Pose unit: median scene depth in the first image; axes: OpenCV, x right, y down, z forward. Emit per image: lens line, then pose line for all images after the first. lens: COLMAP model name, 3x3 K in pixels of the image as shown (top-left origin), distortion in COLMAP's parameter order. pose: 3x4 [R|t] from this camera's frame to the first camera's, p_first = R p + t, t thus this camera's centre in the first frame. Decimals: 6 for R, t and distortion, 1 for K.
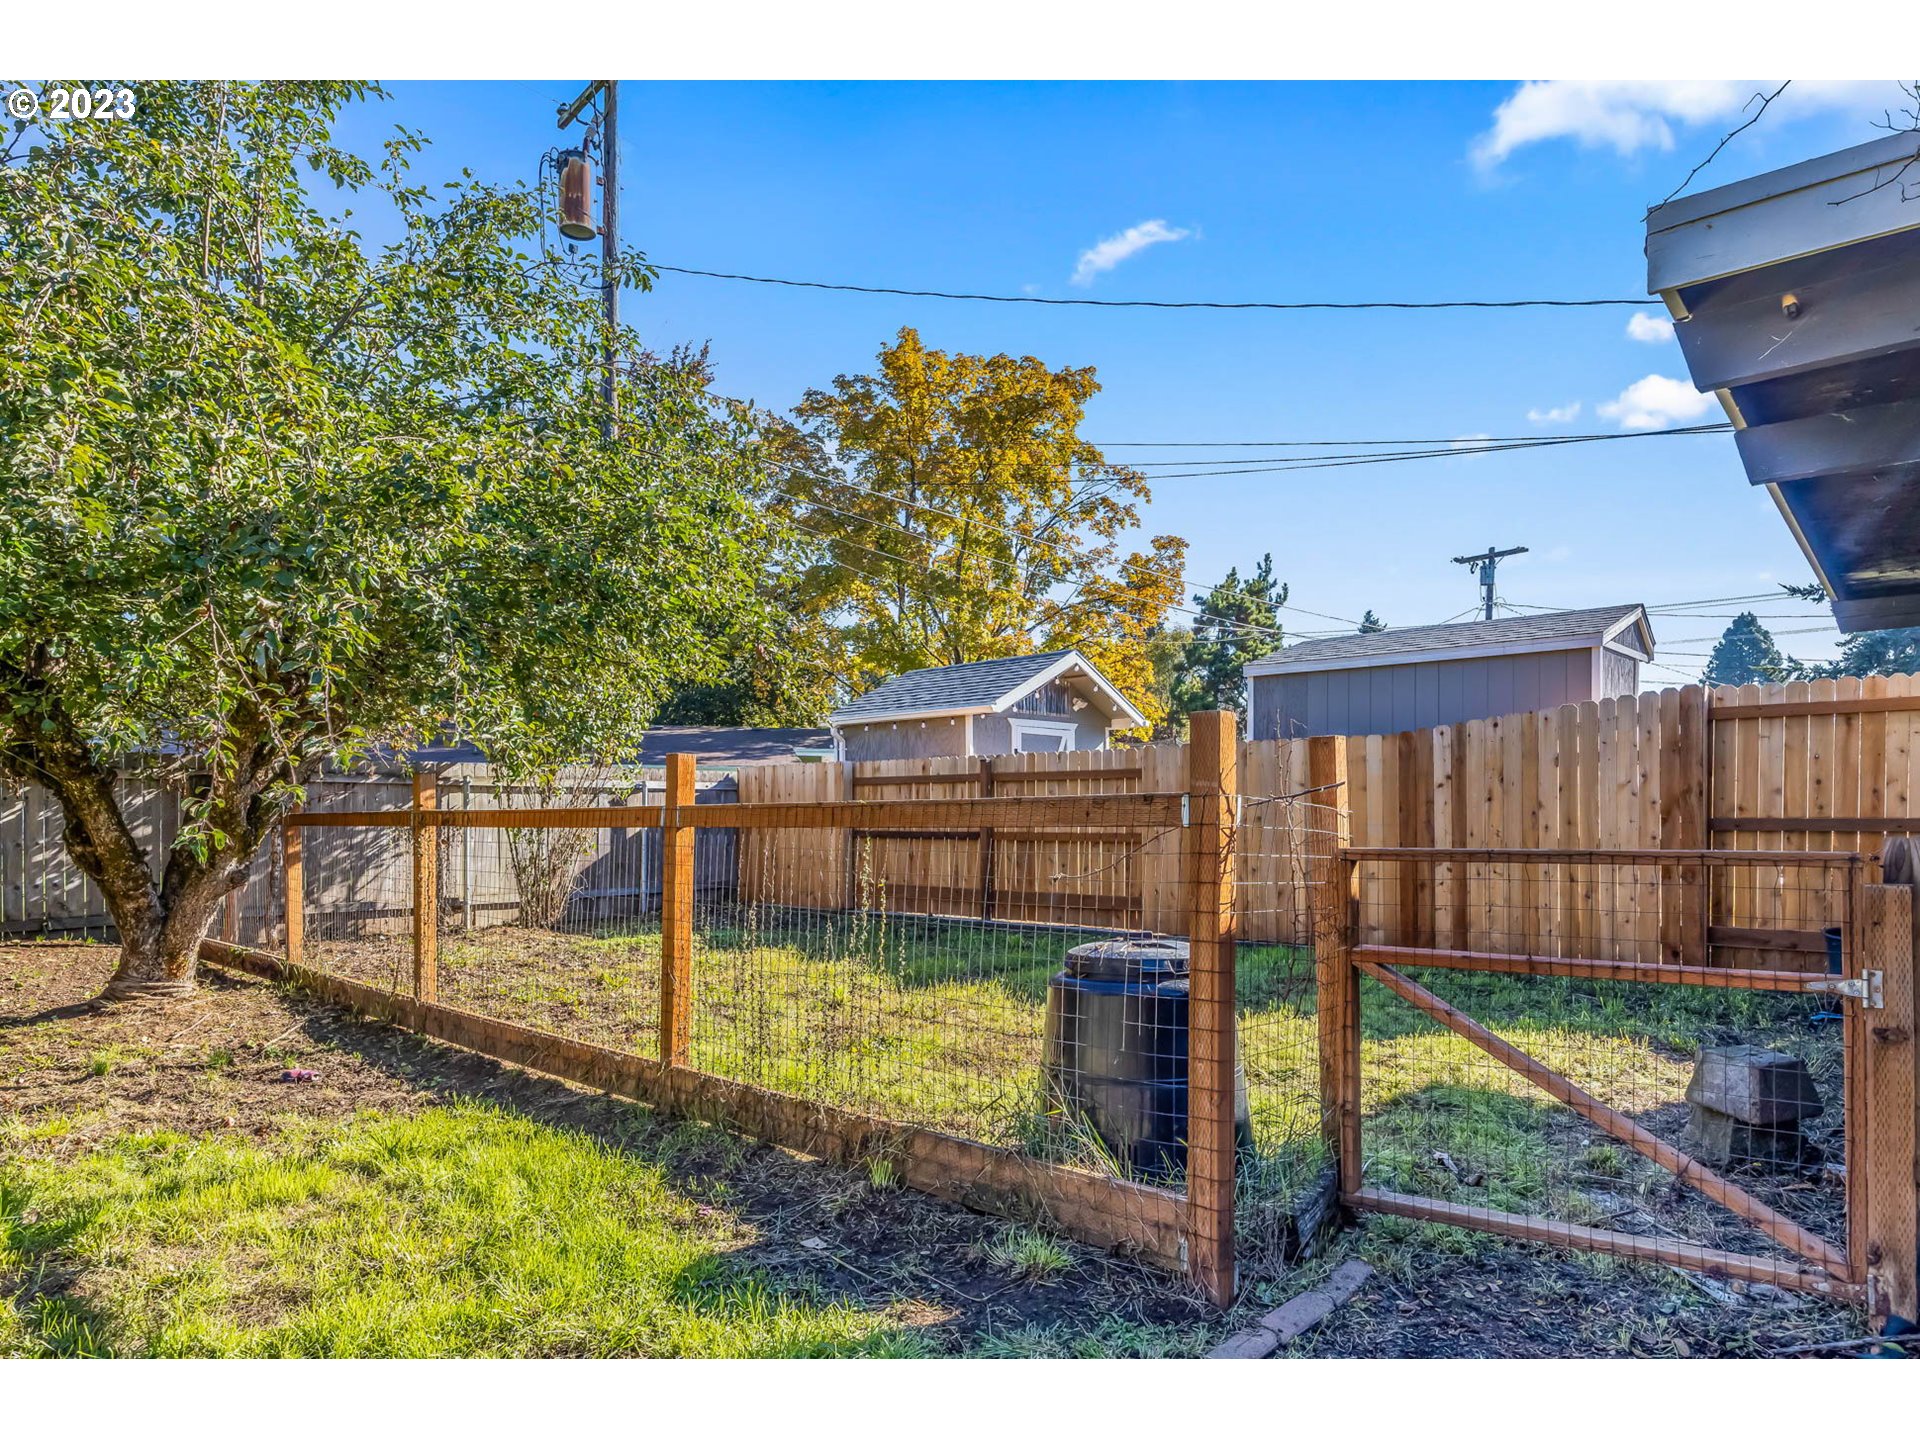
lens RADIAL K [[1244.7, 0, 986.3], [0, 1244.7, 801.4], [0, 0, 1]] dist [-0.008272, 0.000228]
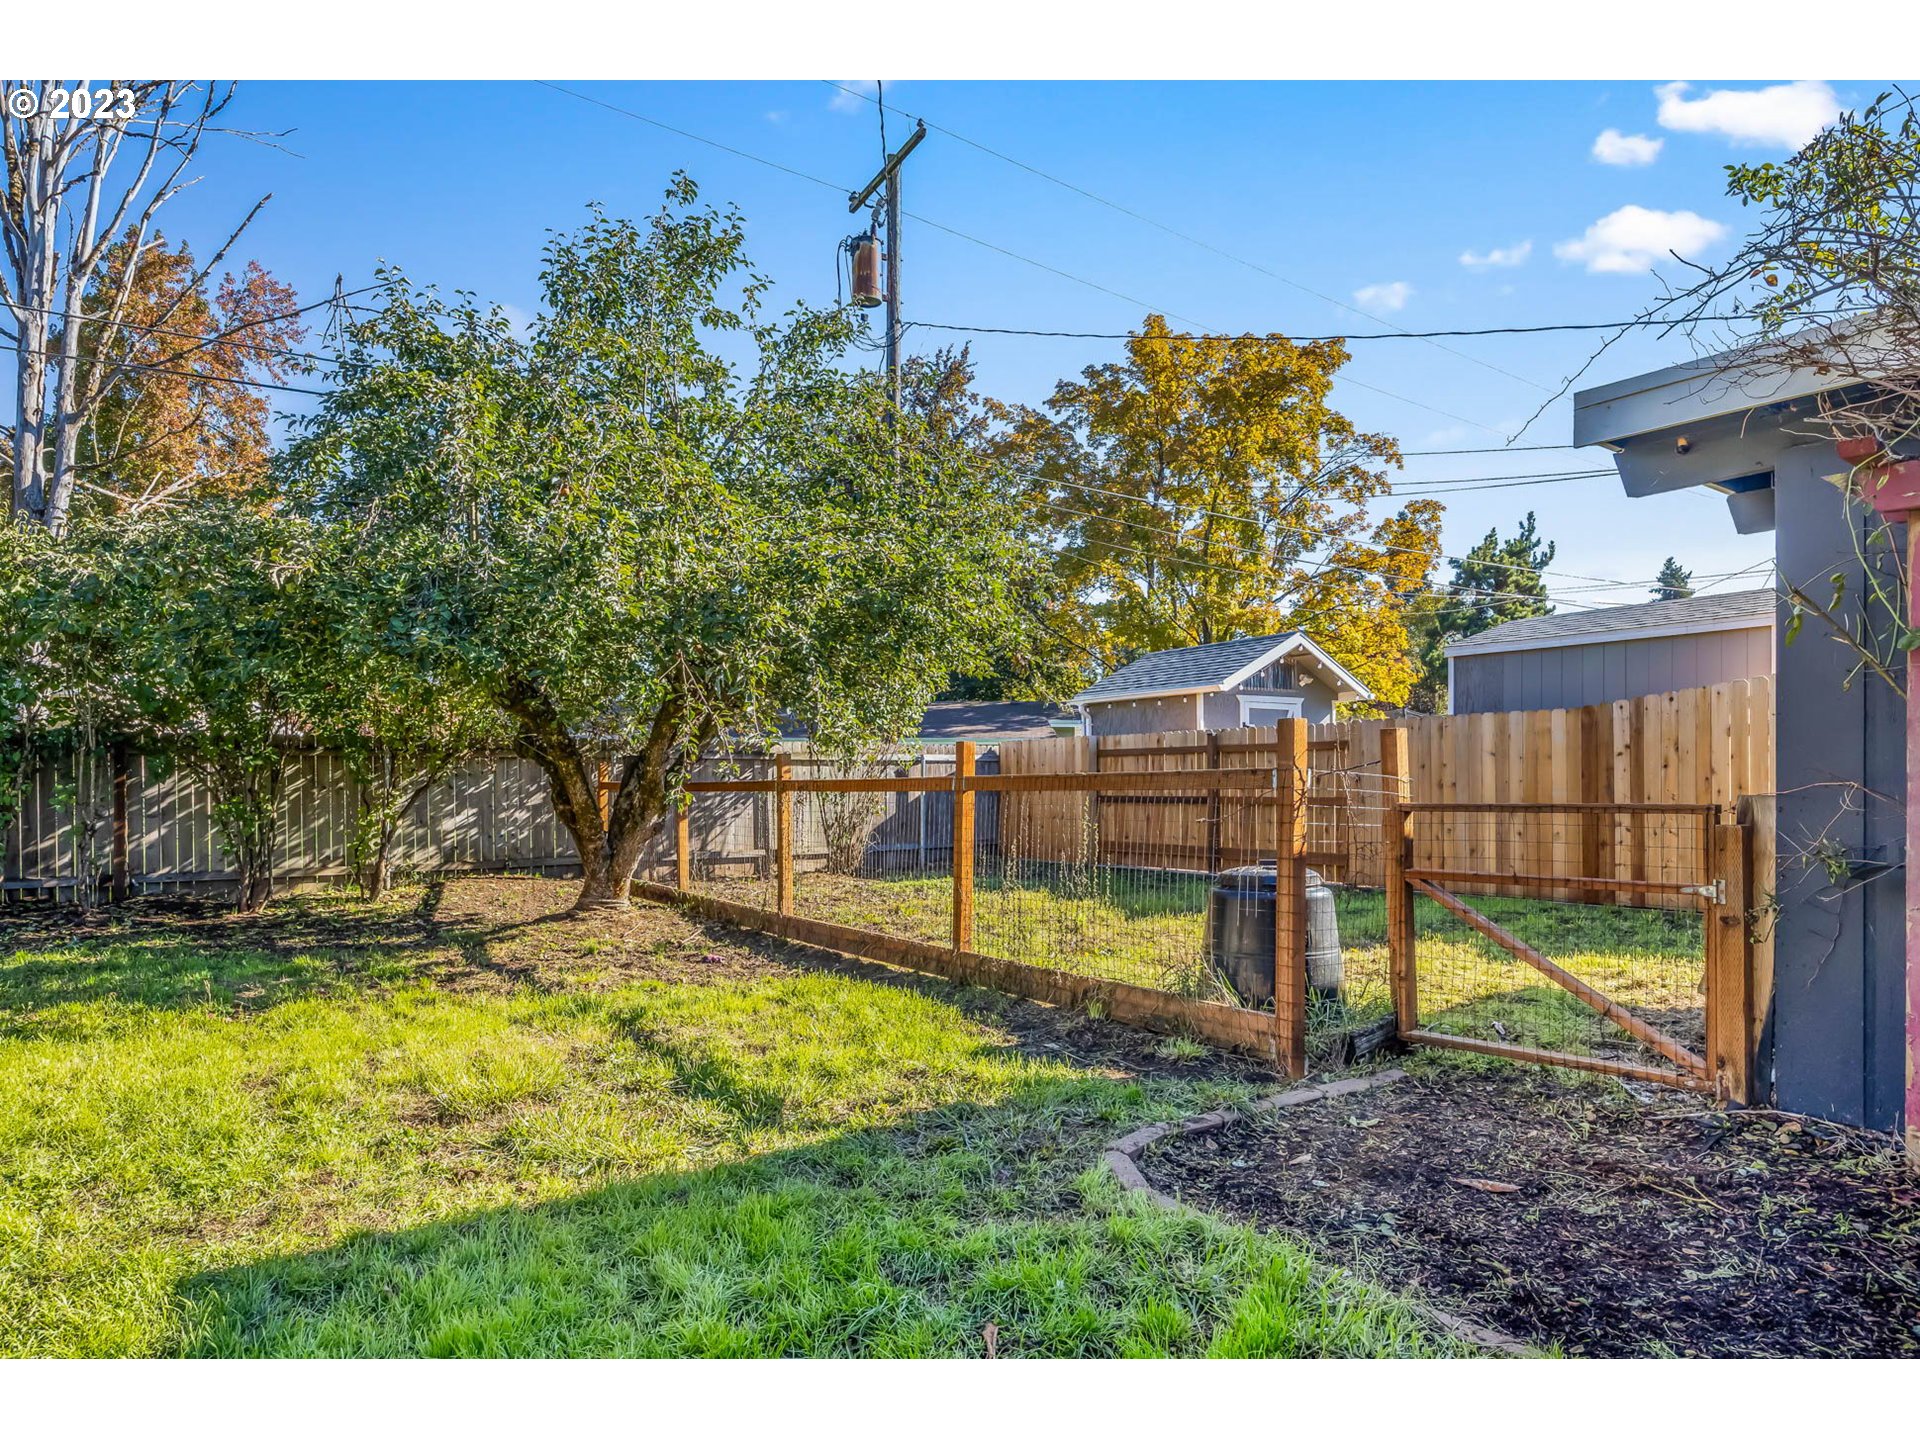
lens RADIAL K [[1244.7, 0, 986.3], [0, 1244.7, 801.4], [0, 0, 1]] dist [-0.008272, 0.000228]
pose [[0.978991, 0.000213, -0.203903, 0.025202], [0.005127, 0.999658, 0.025658, -0.001413], [0.203839, -0.026165, 0.978655, -0.138662]]
